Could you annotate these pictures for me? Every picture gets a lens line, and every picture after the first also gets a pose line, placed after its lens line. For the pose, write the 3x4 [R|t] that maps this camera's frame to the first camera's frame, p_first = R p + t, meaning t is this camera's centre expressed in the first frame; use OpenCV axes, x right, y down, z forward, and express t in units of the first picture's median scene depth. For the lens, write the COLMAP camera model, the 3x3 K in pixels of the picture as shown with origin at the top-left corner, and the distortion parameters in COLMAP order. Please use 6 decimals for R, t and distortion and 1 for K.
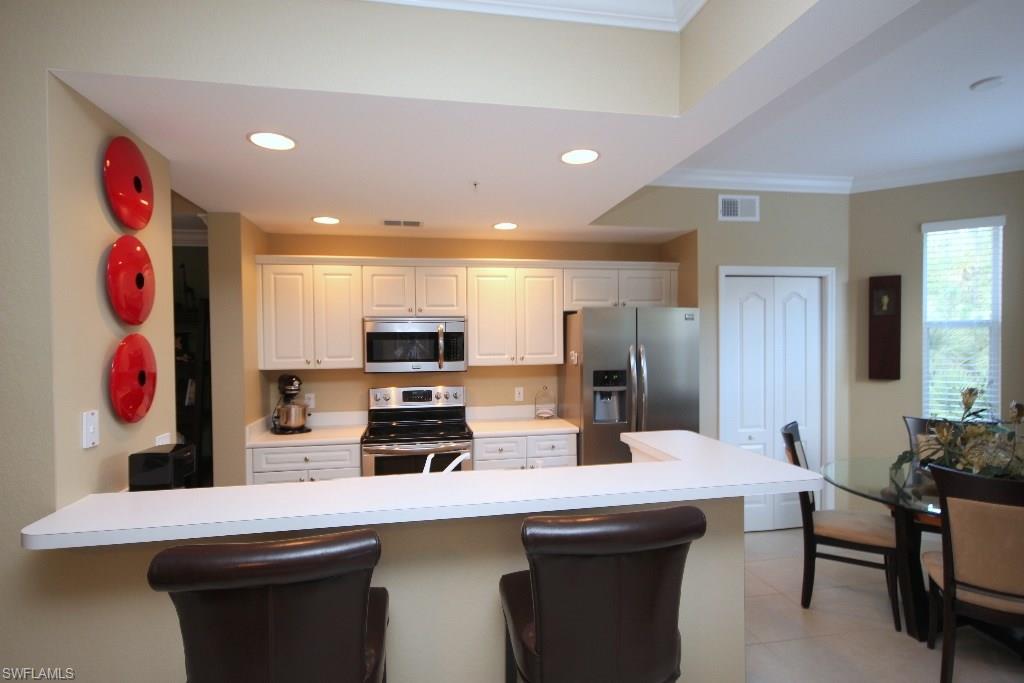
lens RADIAL K [[504.3, 0, 509.1], [0, 504.3, 346.1], [0, 0, 1]] dist [-0.000894, -0.000633]
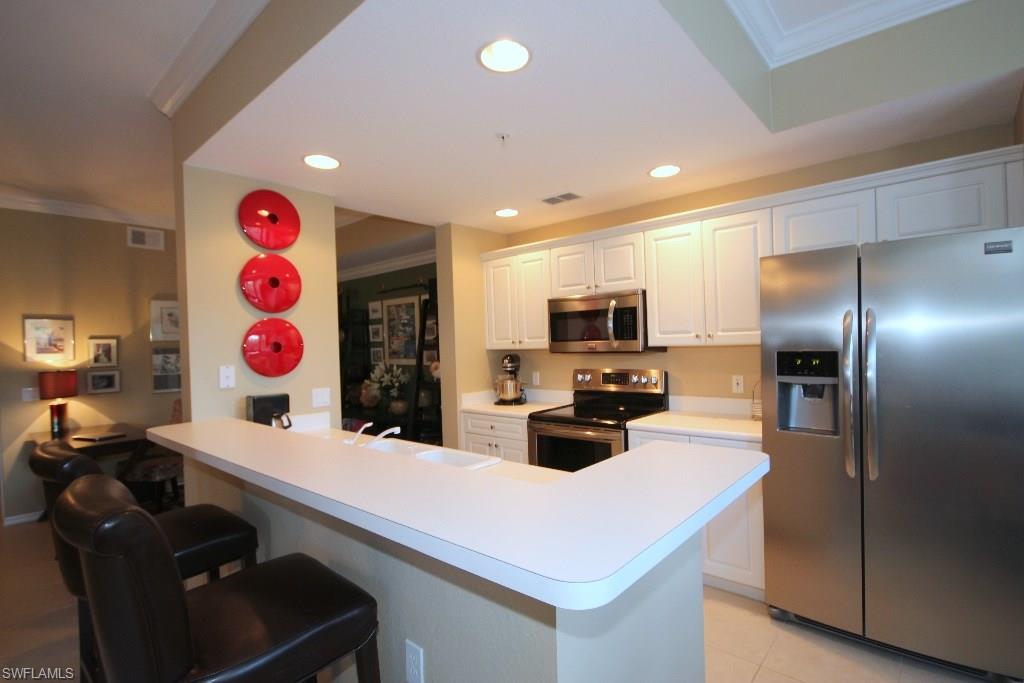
lens RADIAL K [[488.4, 0, 518.2], [0, 488.4, 342.1], [0, 0, 1]] dist [0.025985, 0.000061]
pose [[0.638464, -0.008797, -0.769601, 0.434613], [0.017089, 0.999850, 0.002749, 0.027229], [0.769462, -0.014907, 0.638519, 0.307614]]
